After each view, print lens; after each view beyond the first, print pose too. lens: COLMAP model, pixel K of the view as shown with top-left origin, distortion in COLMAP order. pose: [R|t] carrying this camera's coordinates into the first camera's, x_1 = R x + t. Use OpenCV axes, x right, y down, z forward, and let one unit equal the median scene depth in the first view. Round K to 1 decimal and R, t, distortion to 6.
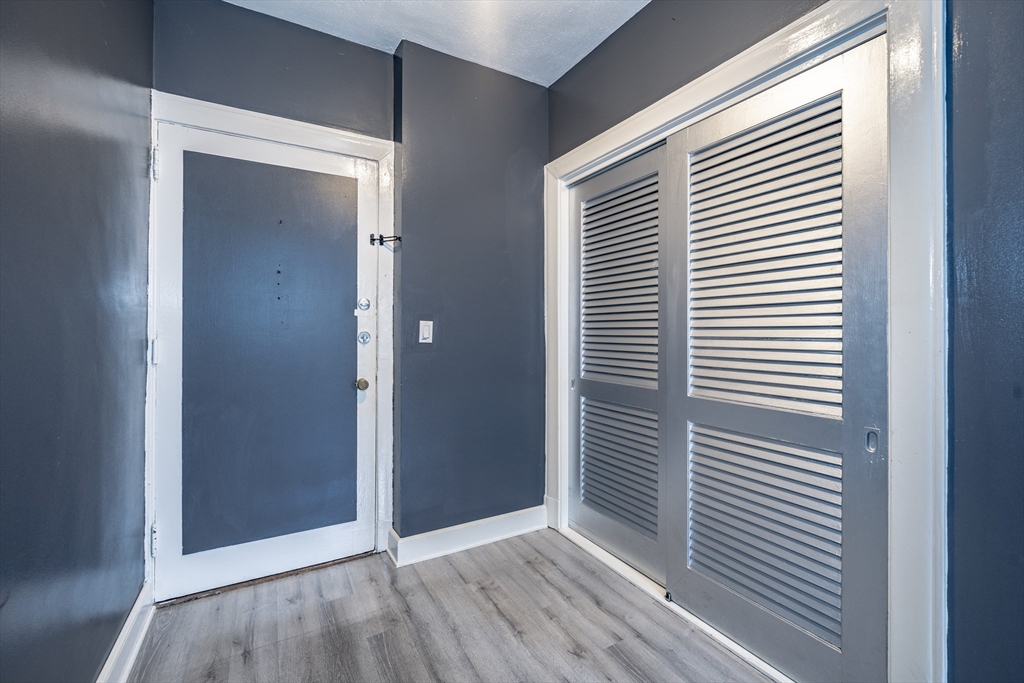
lens RADIAL K [[418.0, 0, 513.9], [0, 418.0, 333.4], [0, 0, 1]] dist [-0.002716, -0.000417]
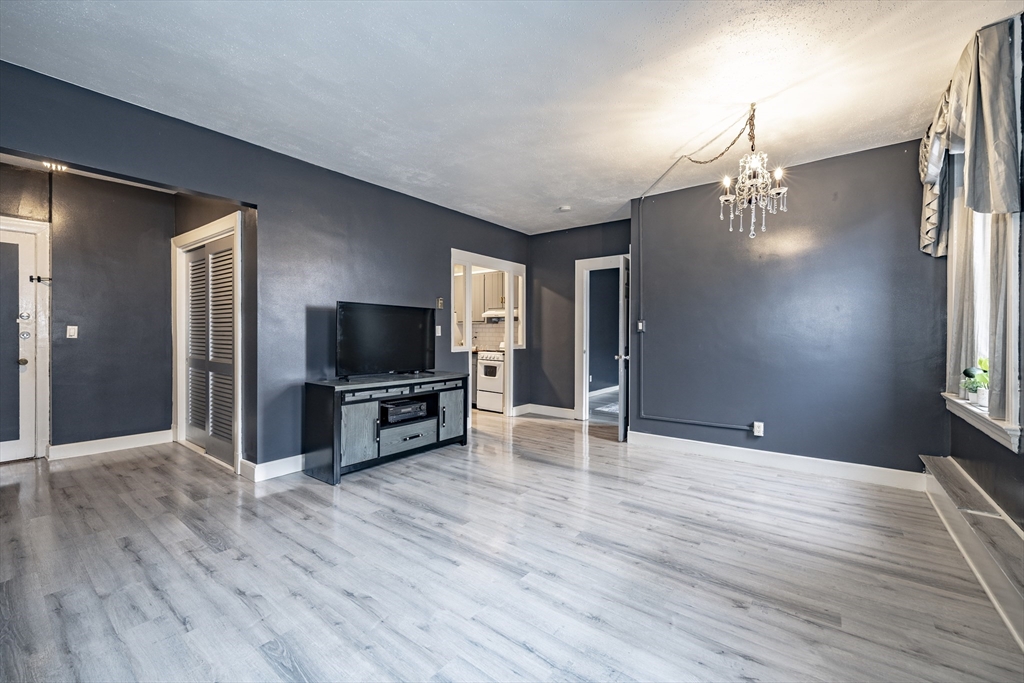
lens RADIAL K [[418.0, 0, 512.9], [0, 418.0, 340.1], [0, 0, 1]] dist [-0.002716, -0.000417]
pose [[0.921758, -0.001975, 0.387760, 0.837313], [-0.000567, 0.999979, 0.006442, 0.018255], [-0.387764, -0.006158, 0.921738, -1.378609]]
